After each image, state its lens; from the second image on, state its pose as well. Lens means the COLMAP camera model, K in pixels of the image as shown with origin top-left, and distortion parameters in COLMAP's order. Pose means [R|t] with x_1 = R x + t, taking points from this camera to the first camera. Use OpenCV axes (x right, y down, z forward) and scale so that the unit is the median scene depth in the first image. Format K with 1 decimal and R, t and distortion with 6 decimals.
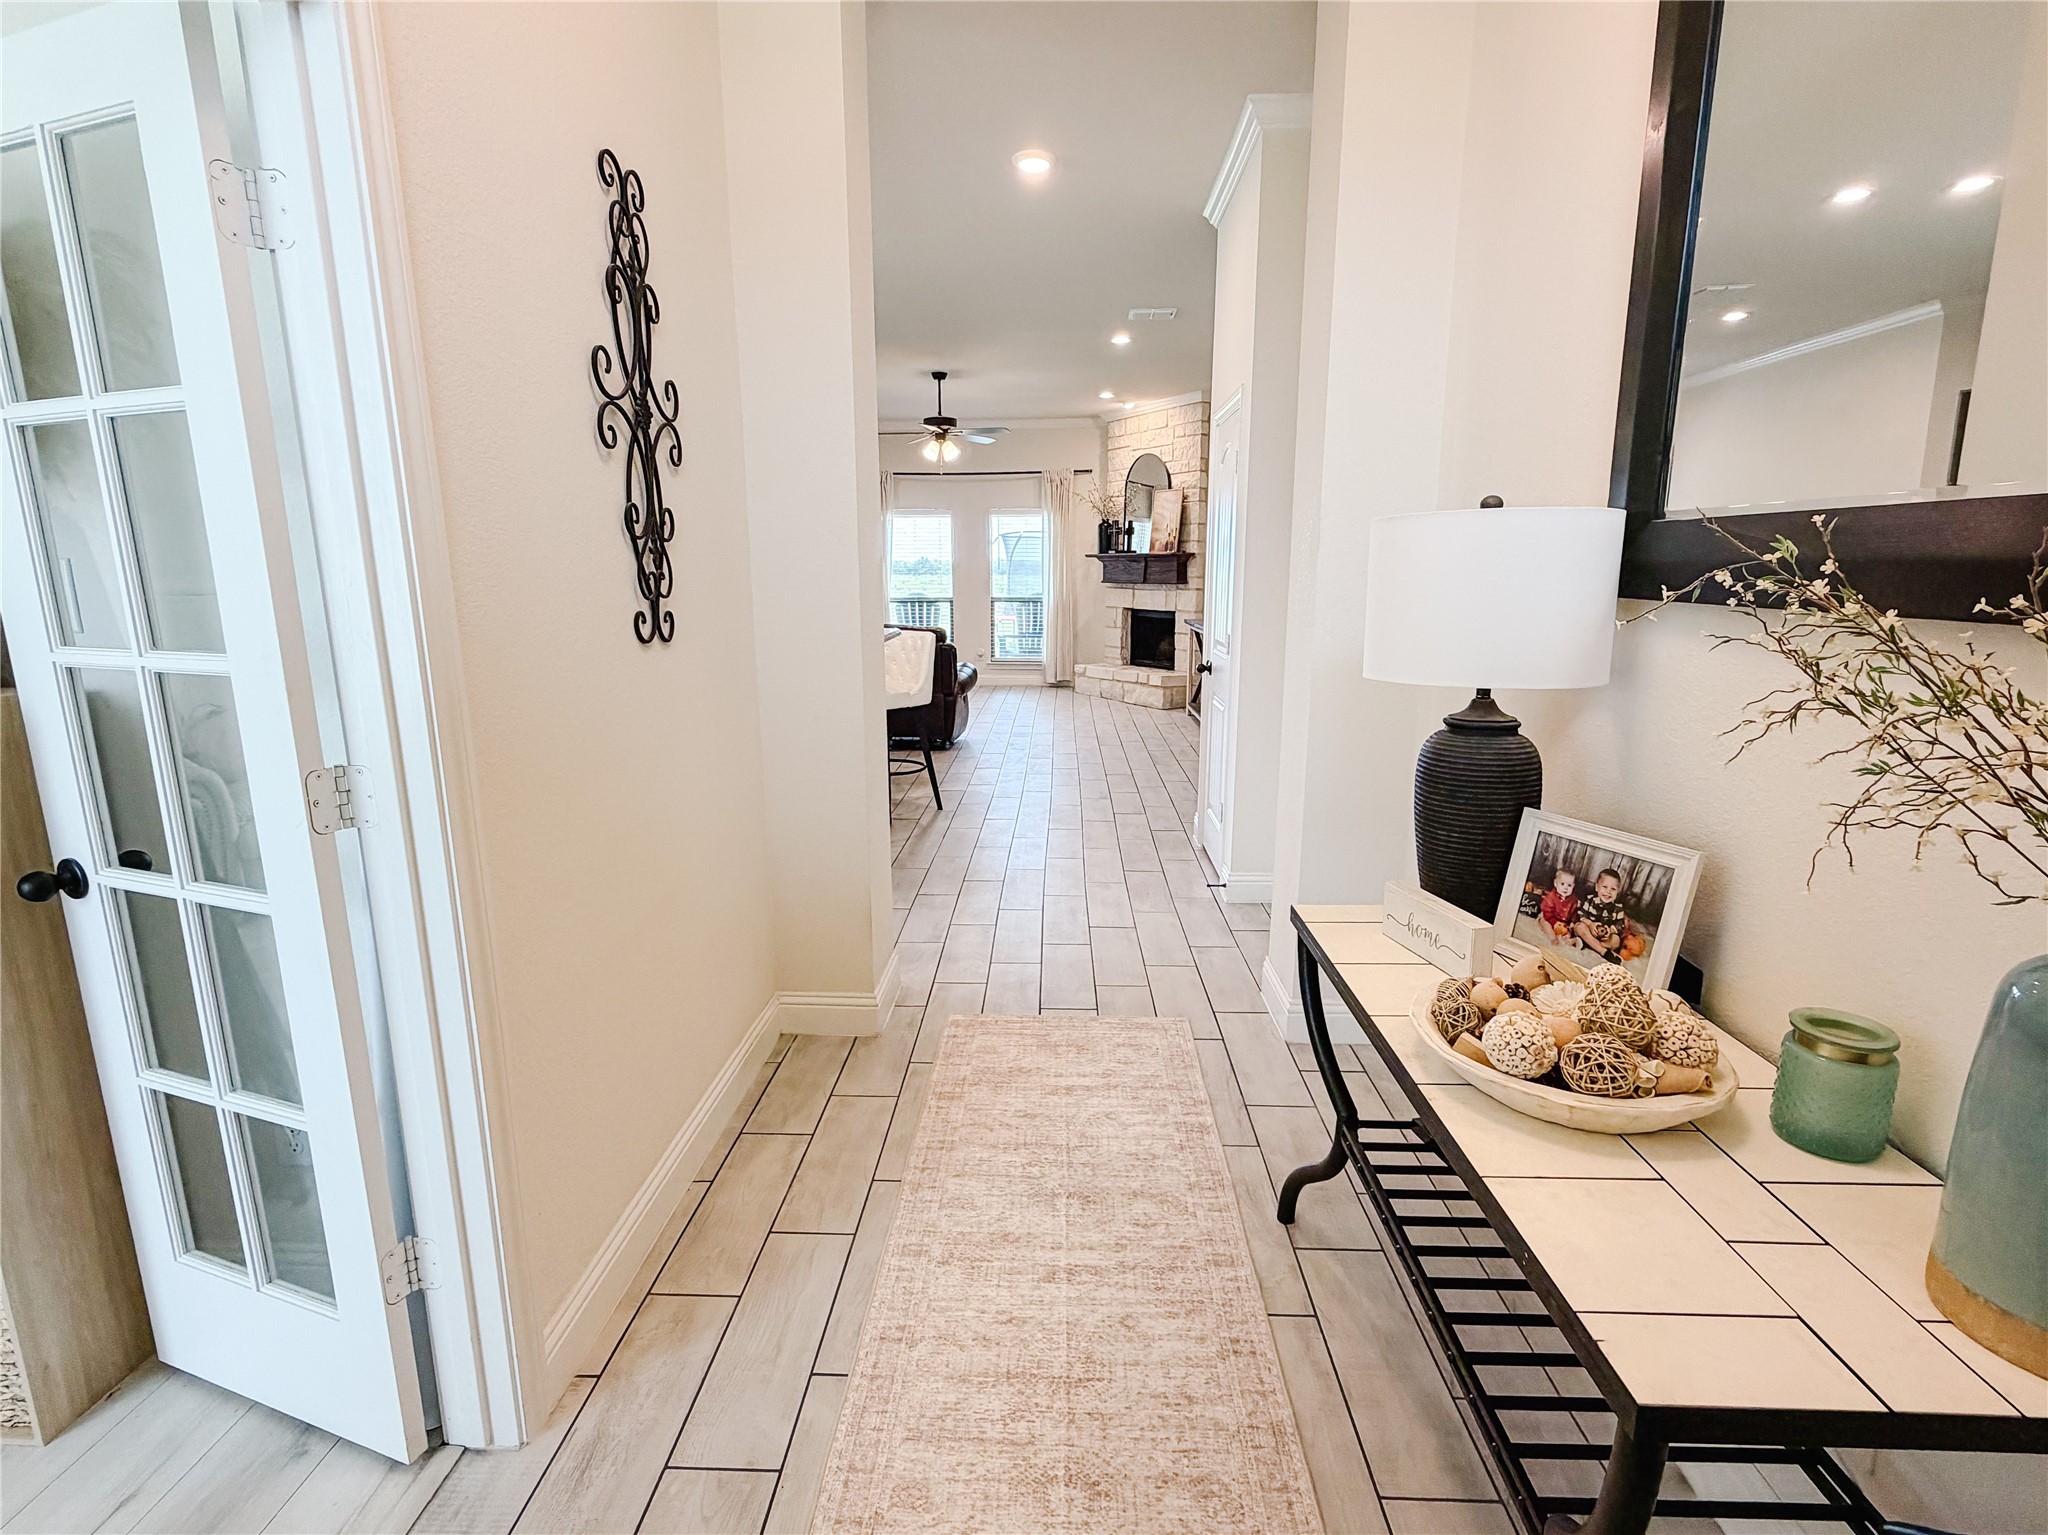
lens RADIAL K [[956.6, 0, 1024.0], [0, 956.6, 767.5], [0, 0, 1]] dist [-0.003952, -0.000288]
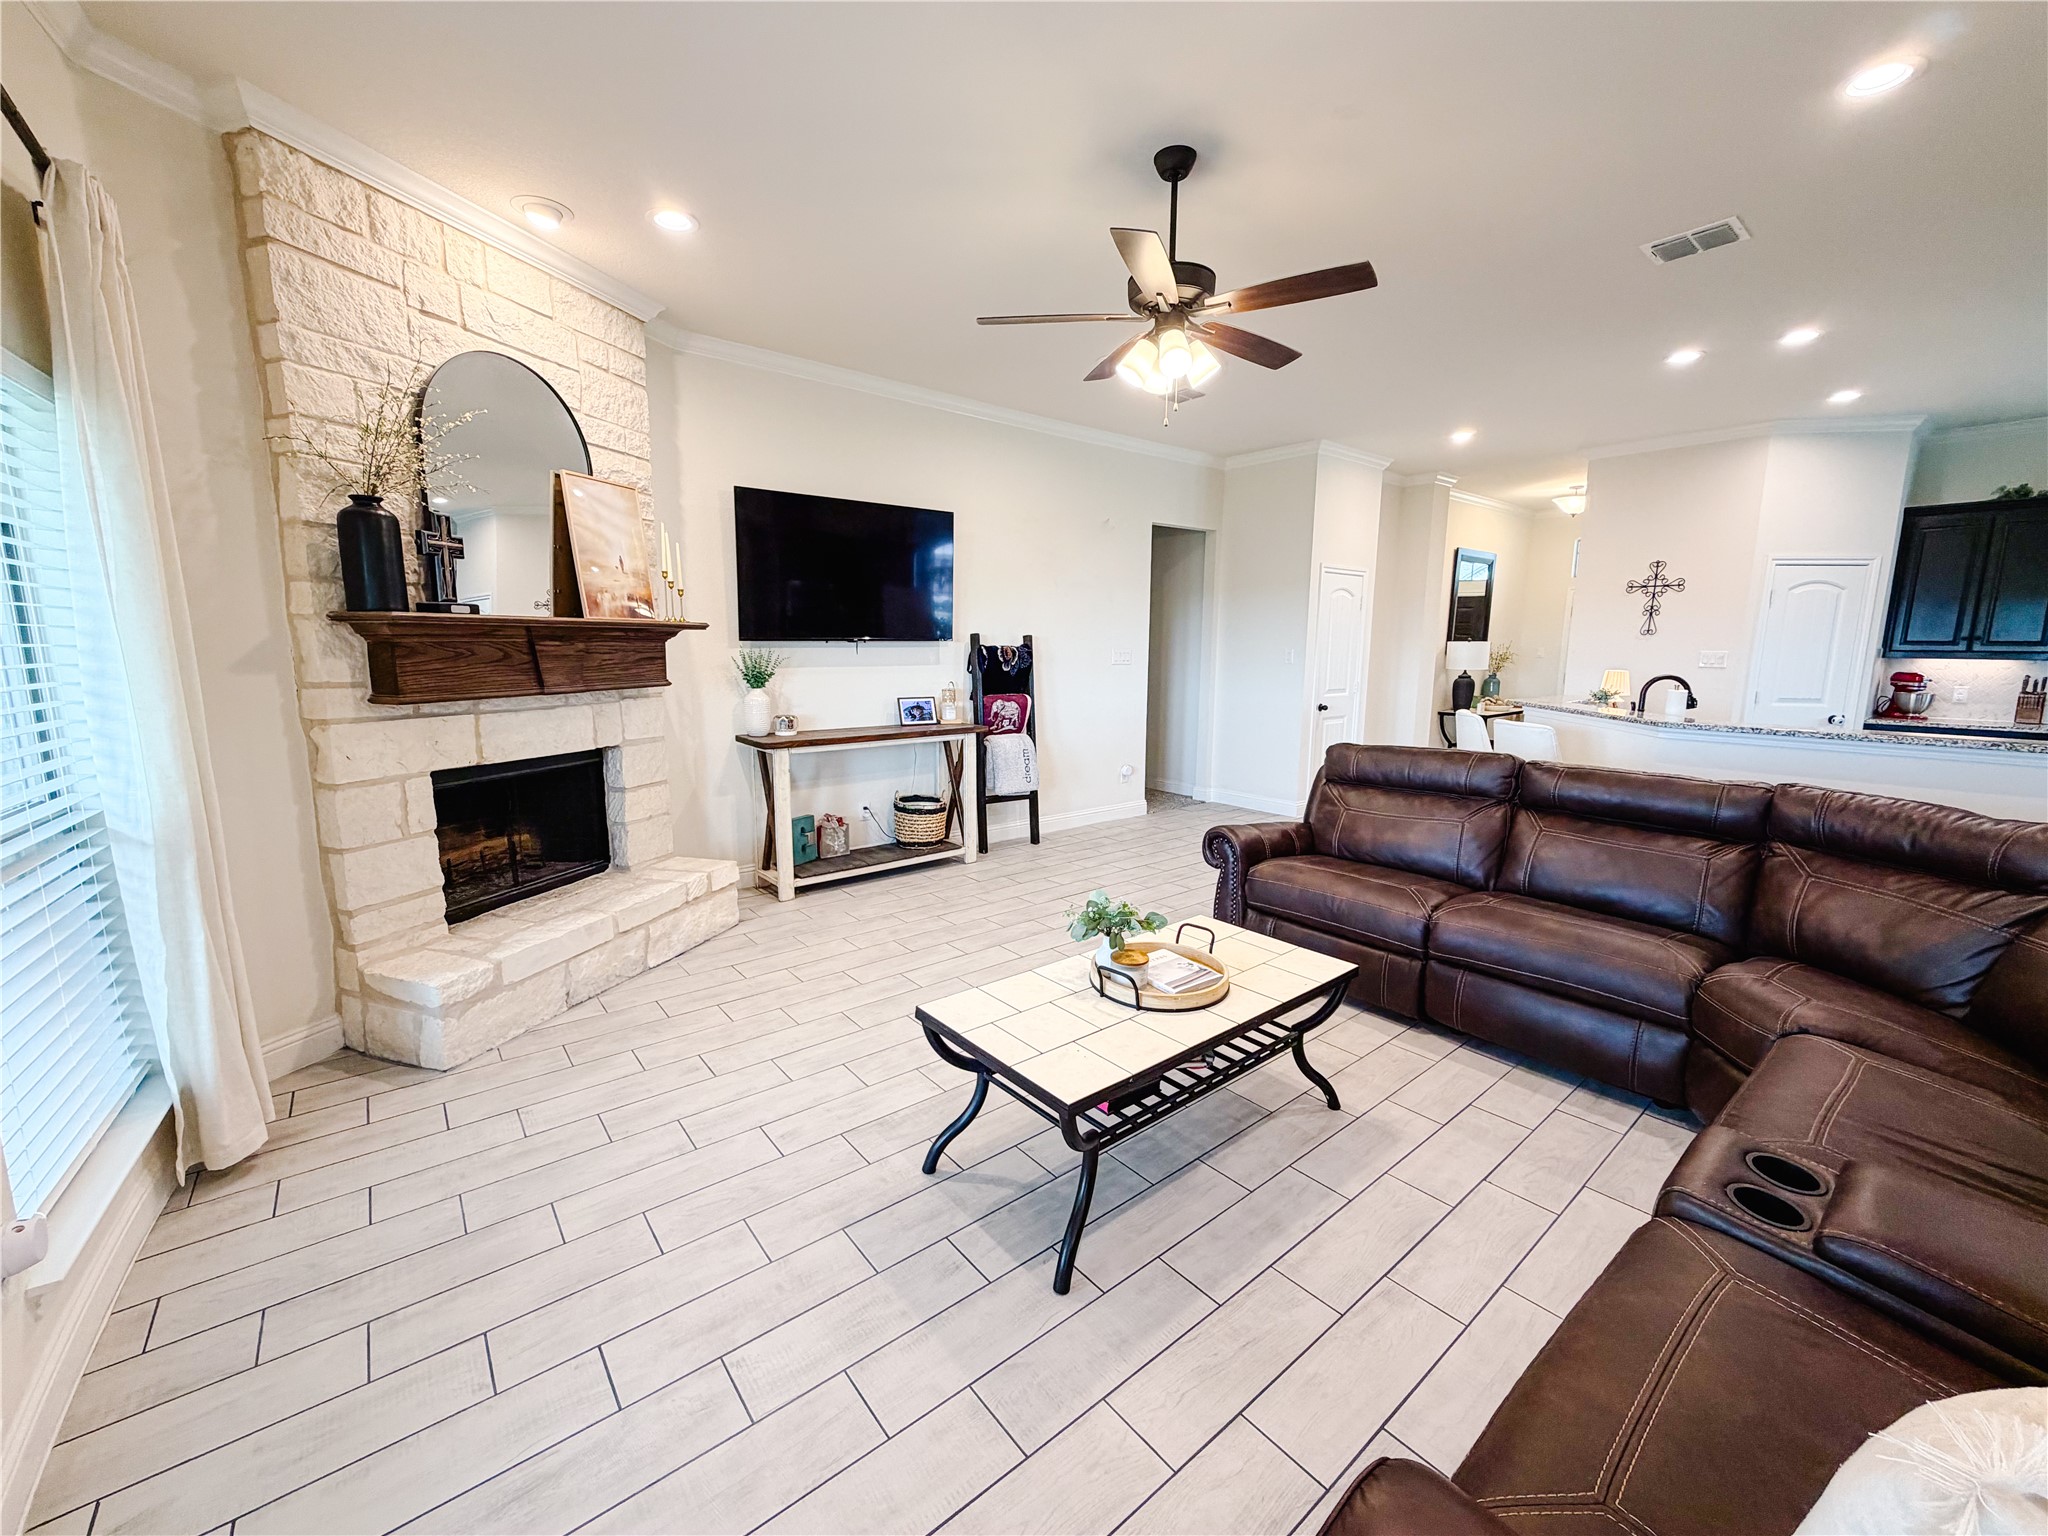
lens RADIAL K [[815.0, 0, 1019.9], [0, 815.0, 767.2], [0, 0, 1]] dist [0.000663, 0.000109]
pose [[-0.659886, -0.116502, 0.742279, -0.252326], [0.150975, 0.947198, 0.282881, -0.223172], [-0.736041, 0.298735, -0.607454, 1.040732]]
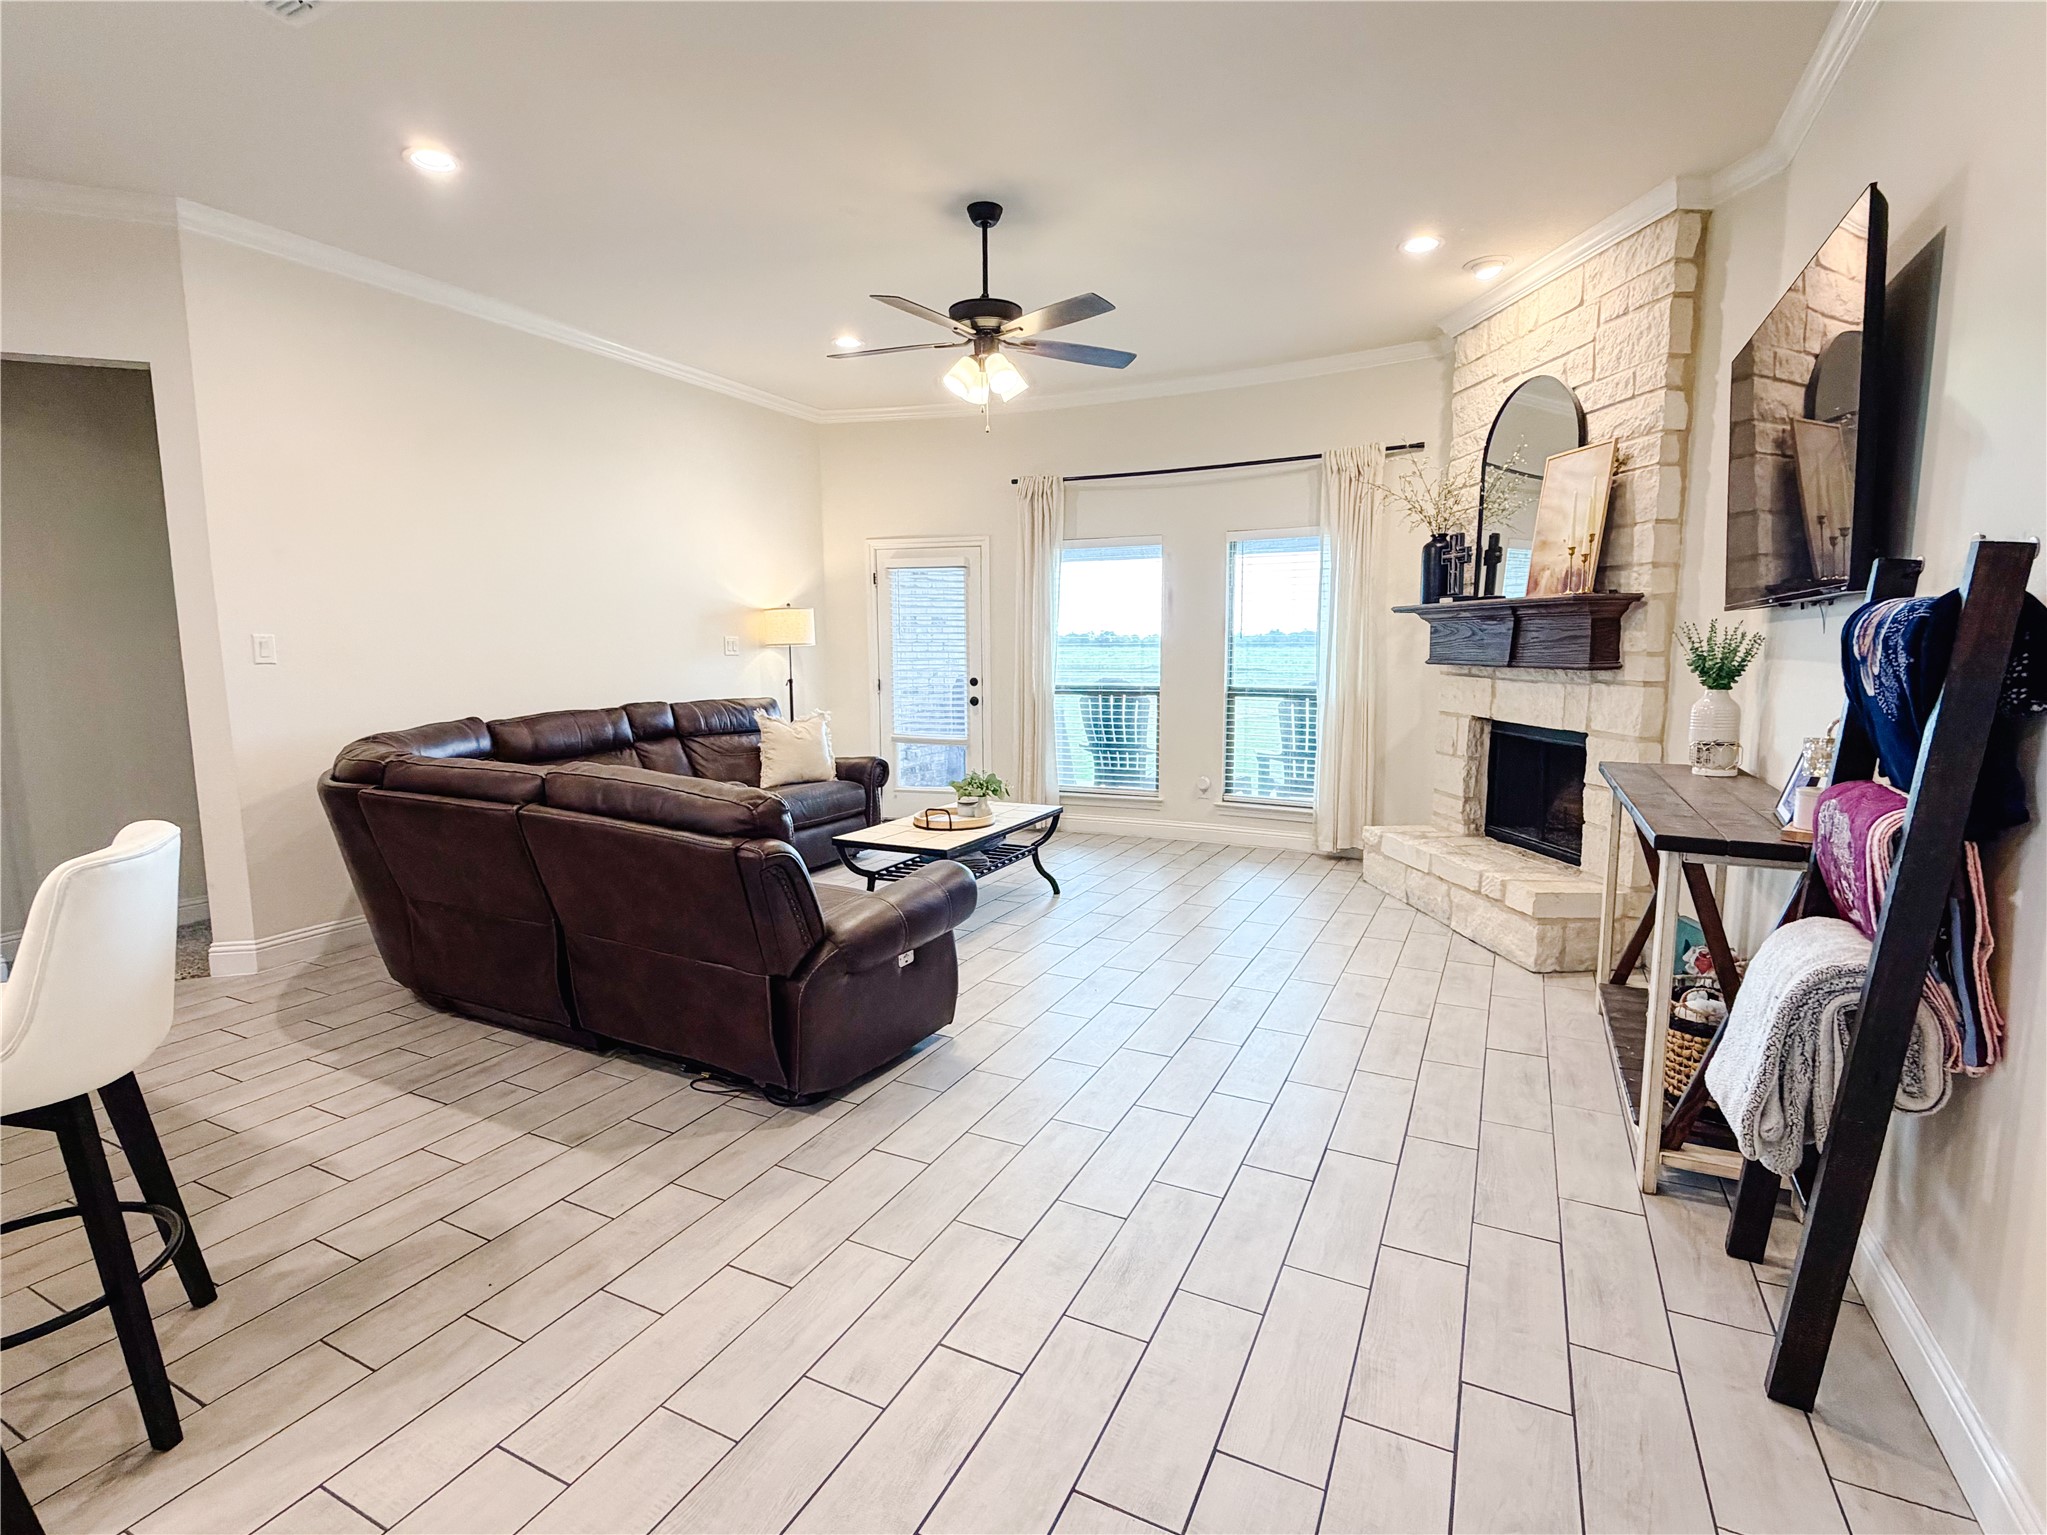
lens RADIAL K [[978.0, 0, 1023.5], [0, 978.0, 767.5], [0, 0, 1]] dist [0.000155, -0.000179]
pose [[0.910360, 0.049531, -0.410842, 0.103846], [-0.081667, 0.994789, -0.061030, -0.095996], [0.405678, 0.089112, 0.909662, 0.480633]]
